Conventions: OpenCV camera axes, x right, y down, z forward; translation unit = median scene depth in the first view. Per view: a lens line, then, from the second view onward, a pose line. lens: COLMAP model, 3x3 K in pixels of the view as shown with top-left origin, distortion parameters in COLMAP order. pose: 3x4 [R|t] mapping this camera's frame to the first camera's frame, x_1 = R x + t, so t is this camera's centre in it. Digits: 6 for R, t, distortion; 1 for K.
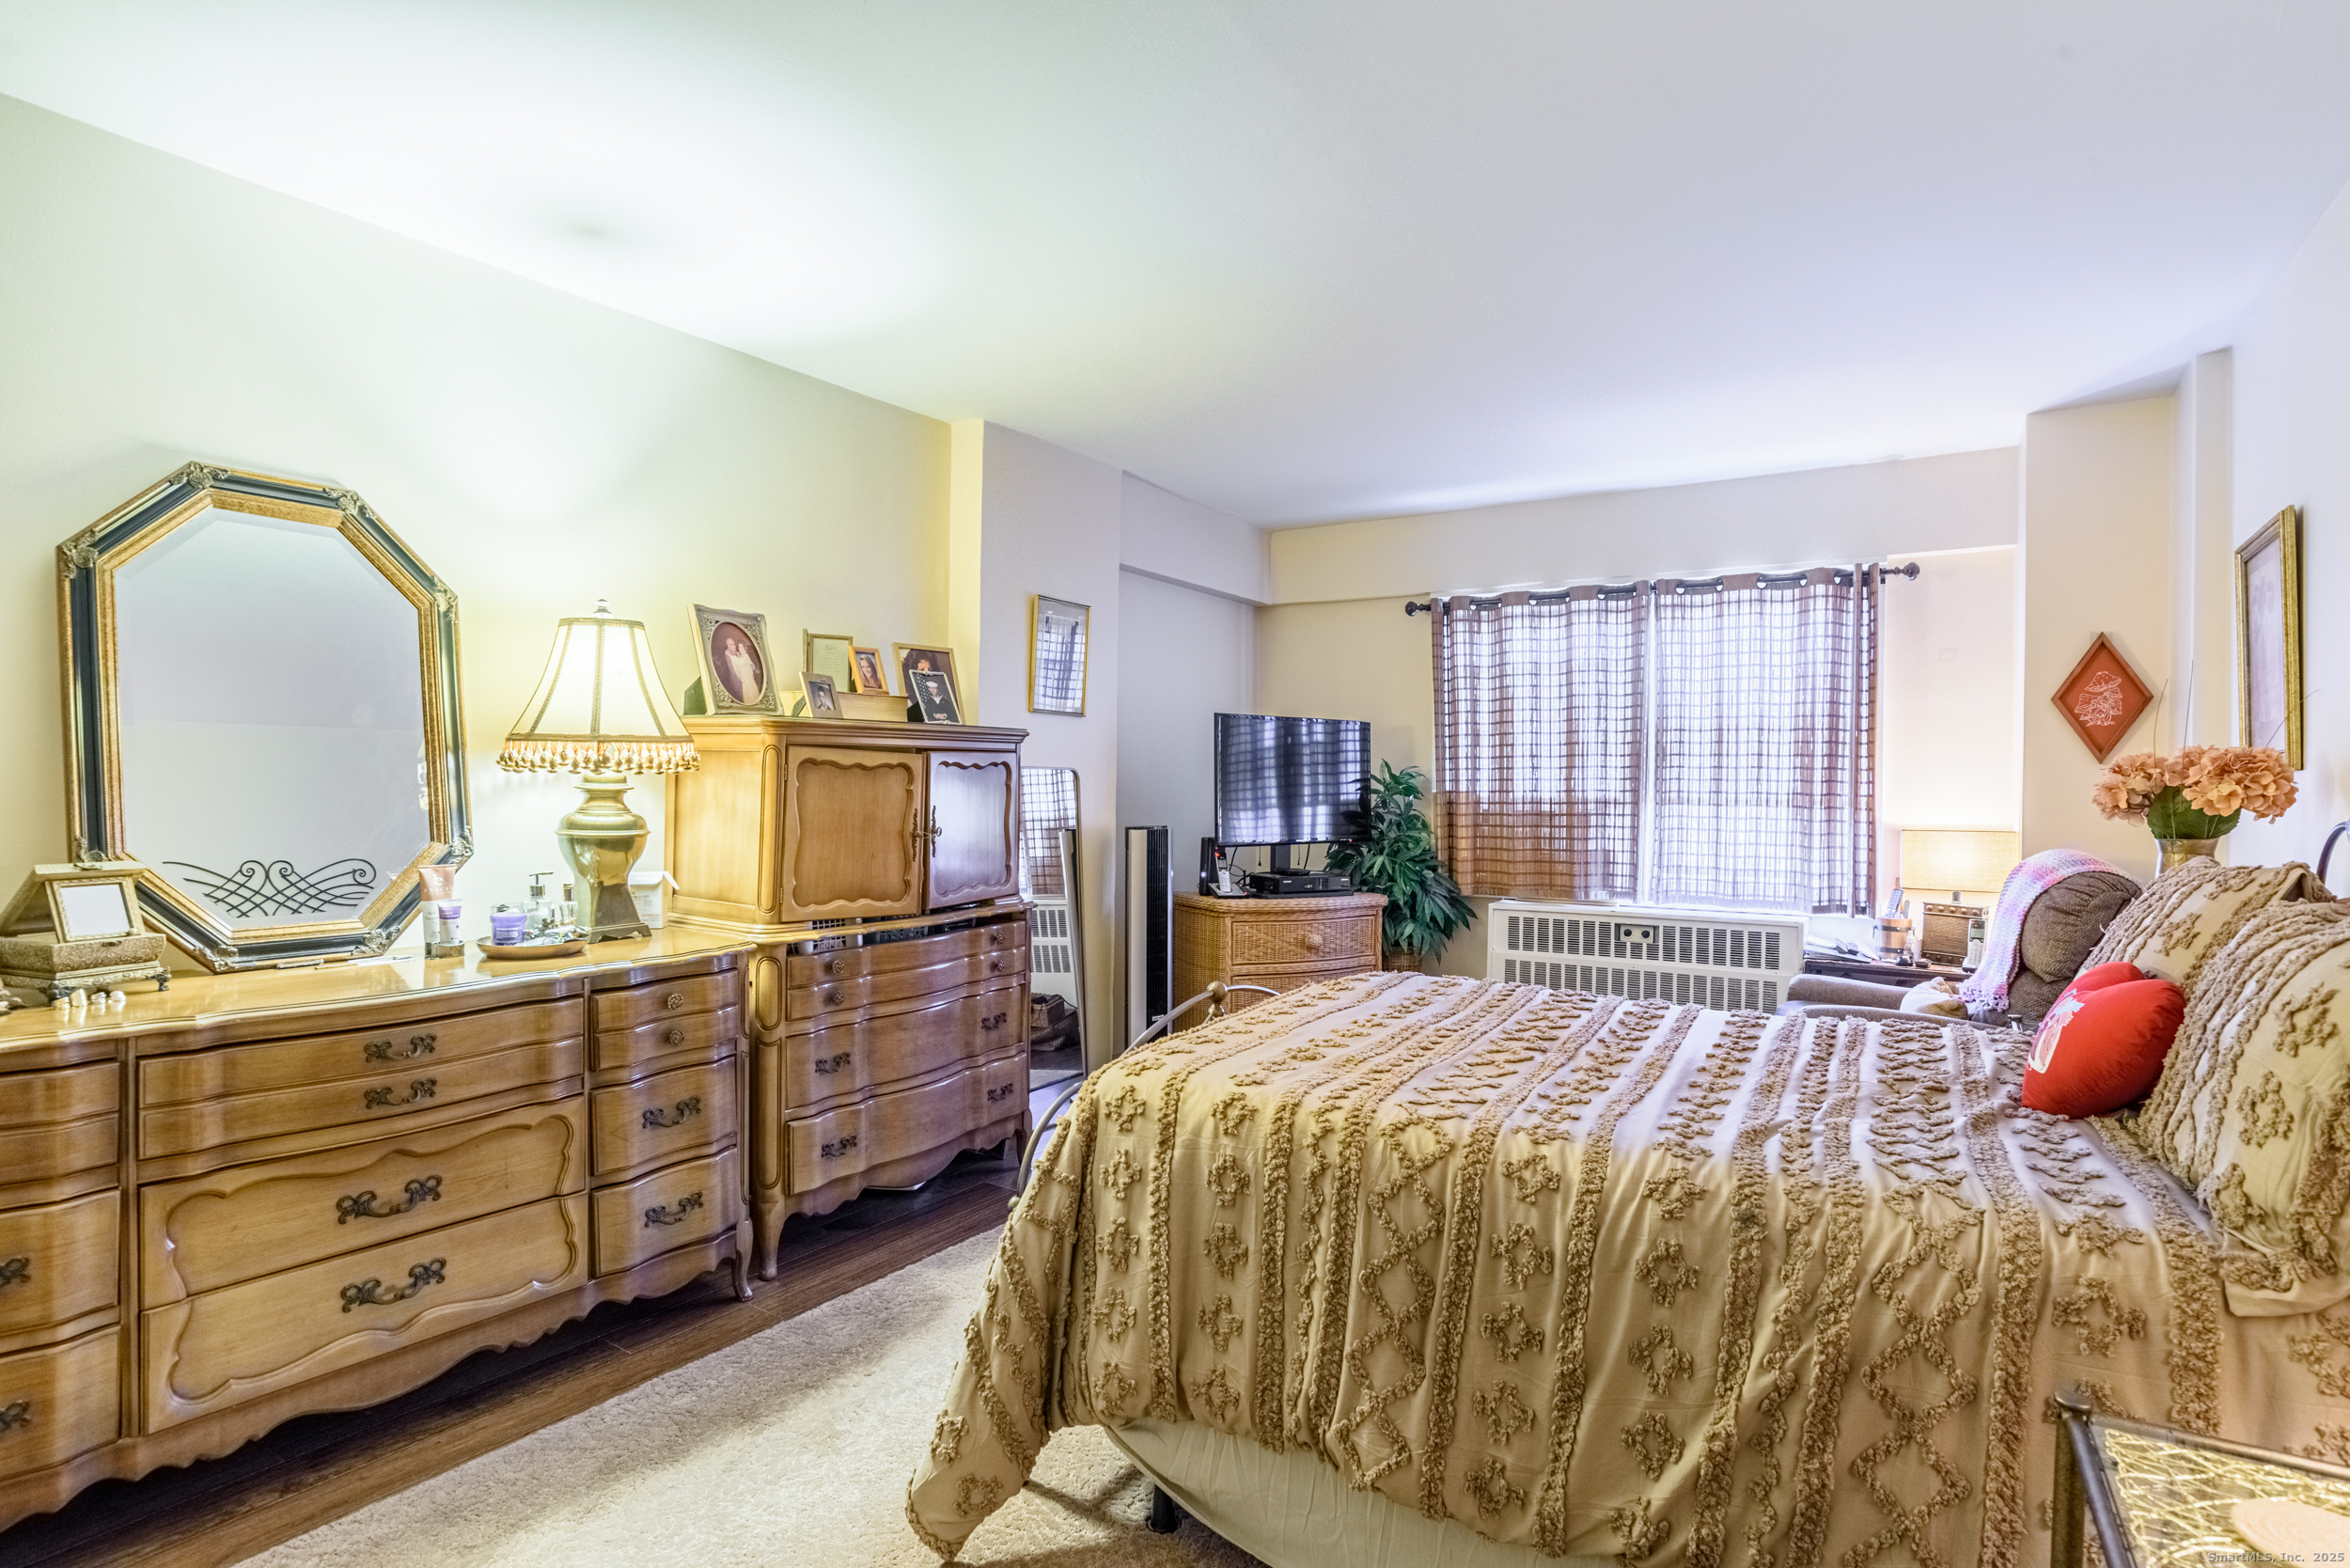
lens RADIAL K [[1207.0, 0, 1179.7], [0, 1207.0, 772.7], [0, 0, 1]] dist [-0.028308, 0.000900]
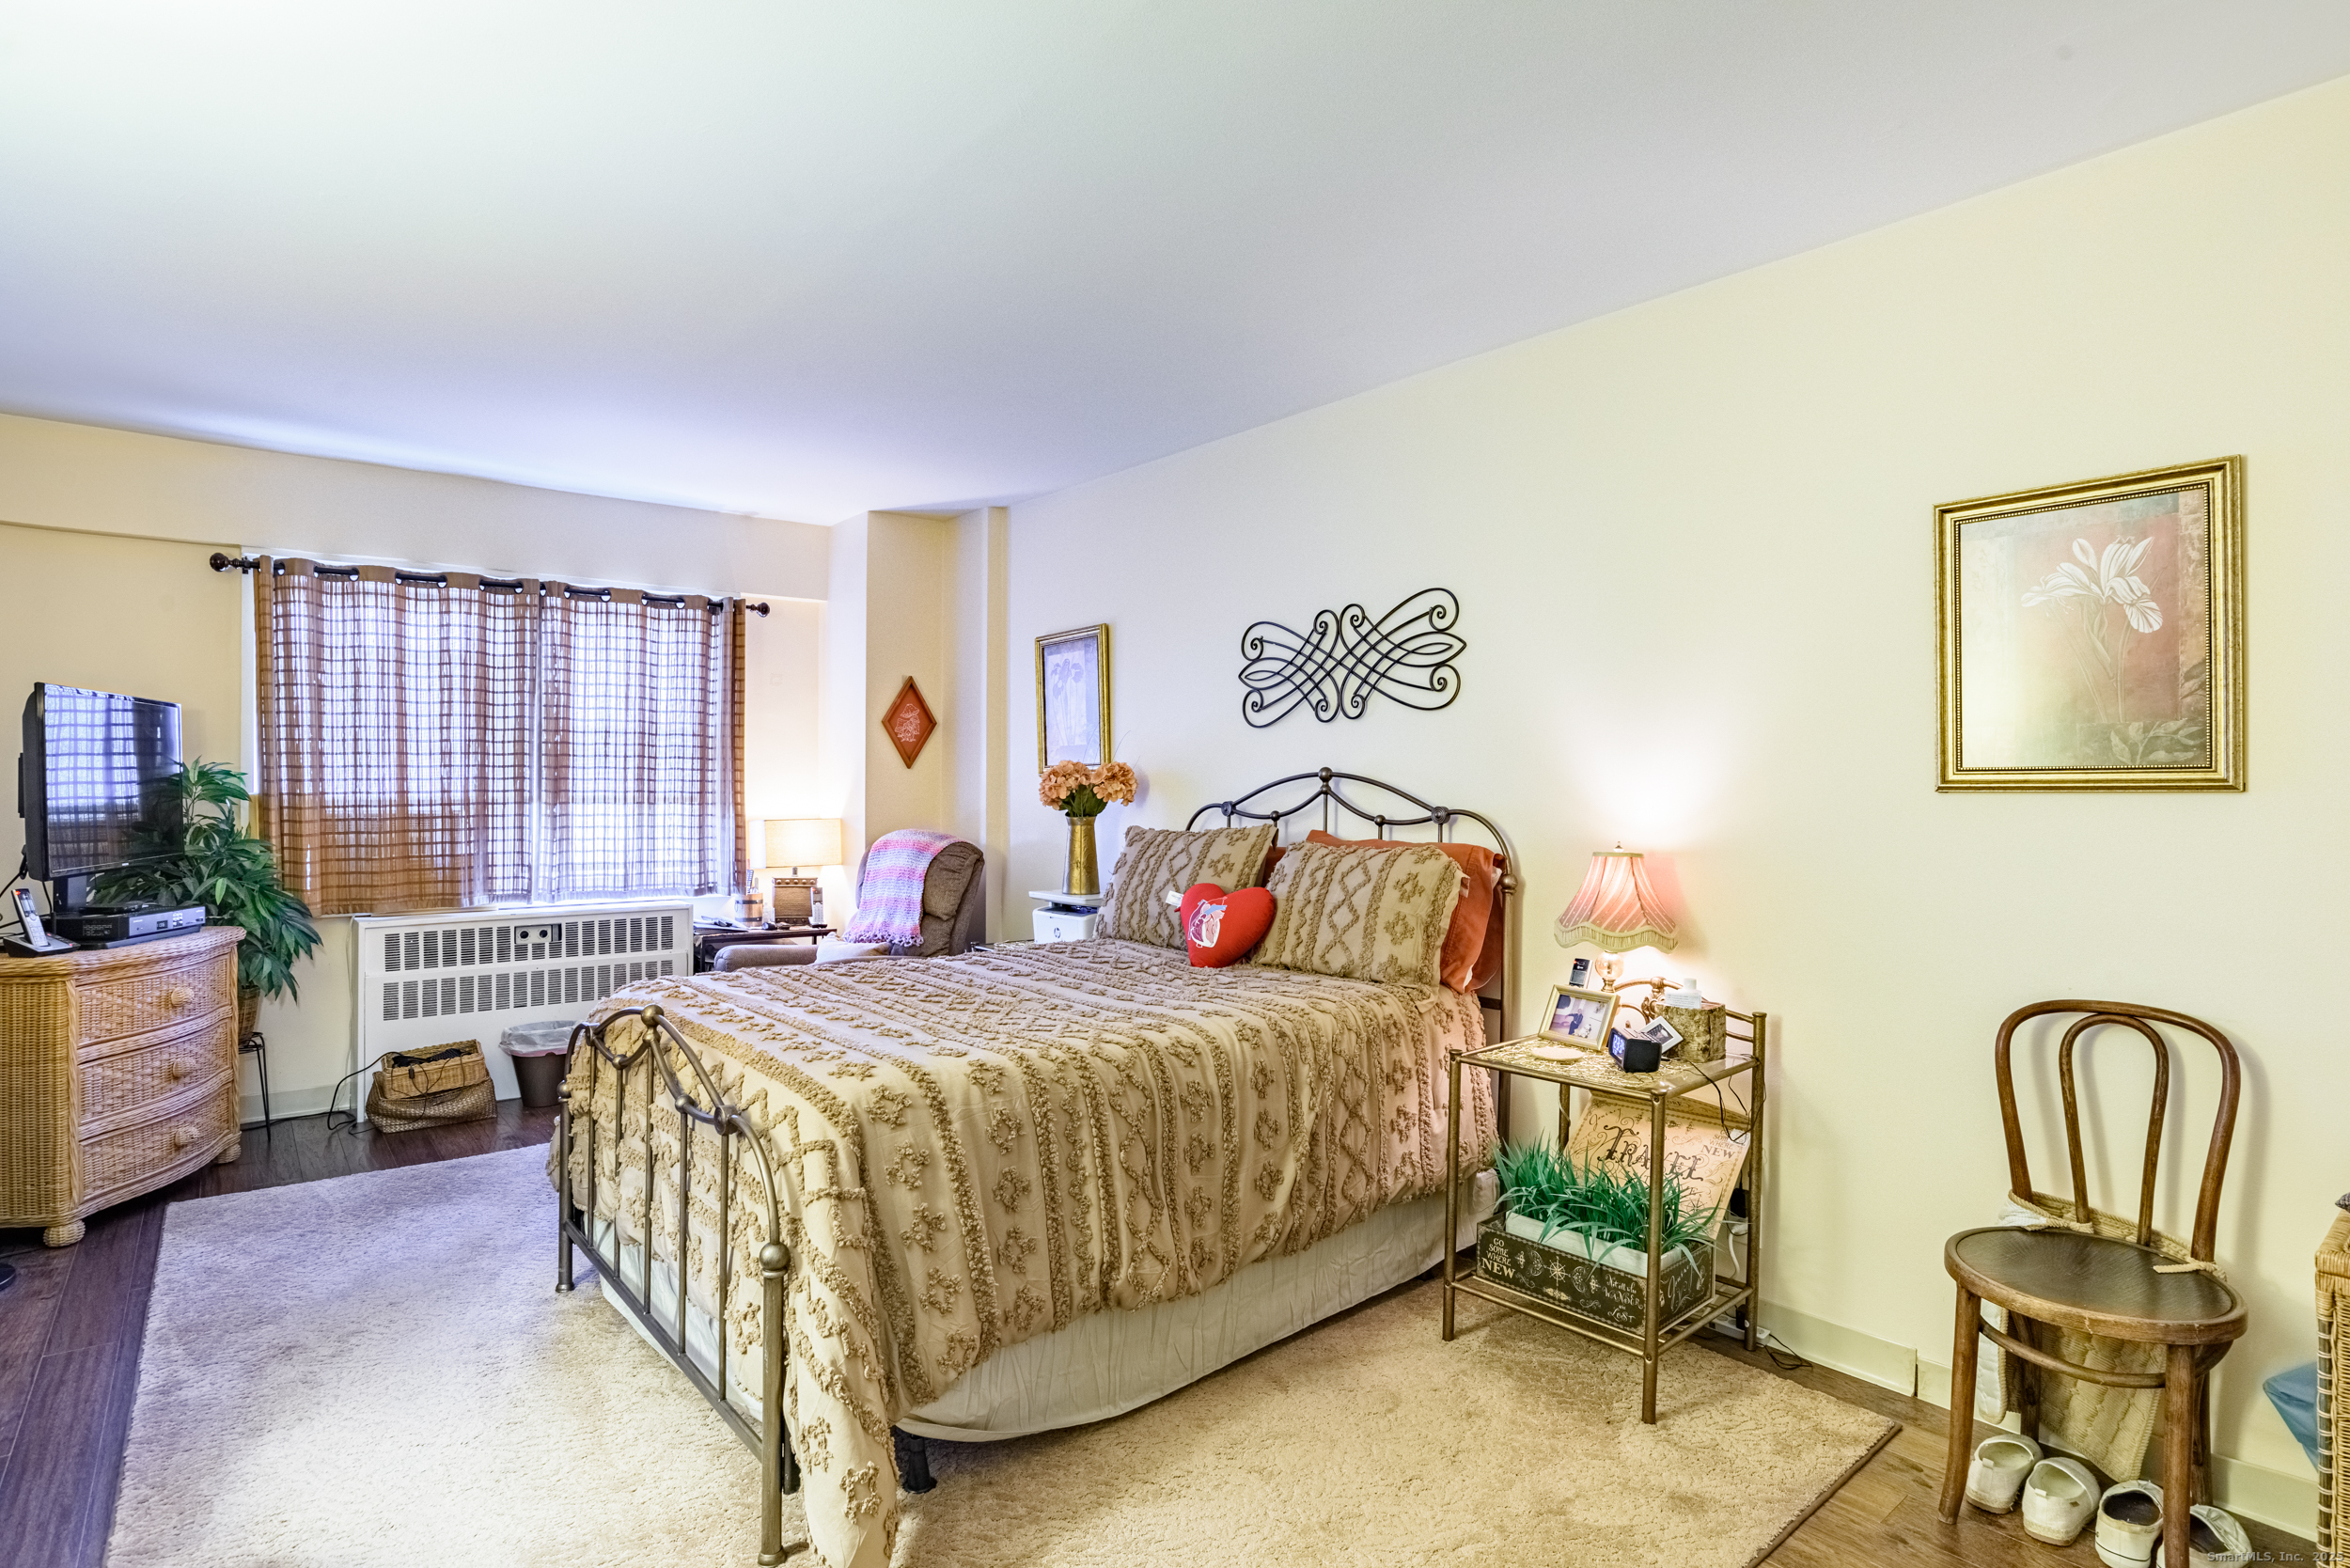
lens RADIAL K [[1207.0, 0, 1179.7], [0, 1207.0, 772.7], [0, 0, 1]] dist [-0.028308, 0.000900]
pose [[0.325646, 0.001580, 0.945490, -0.387756], [-0.007860, 0.999969, 0.001036, -0.005036], [-0.945459, -0.007769, 0.325648, 0.176316]]
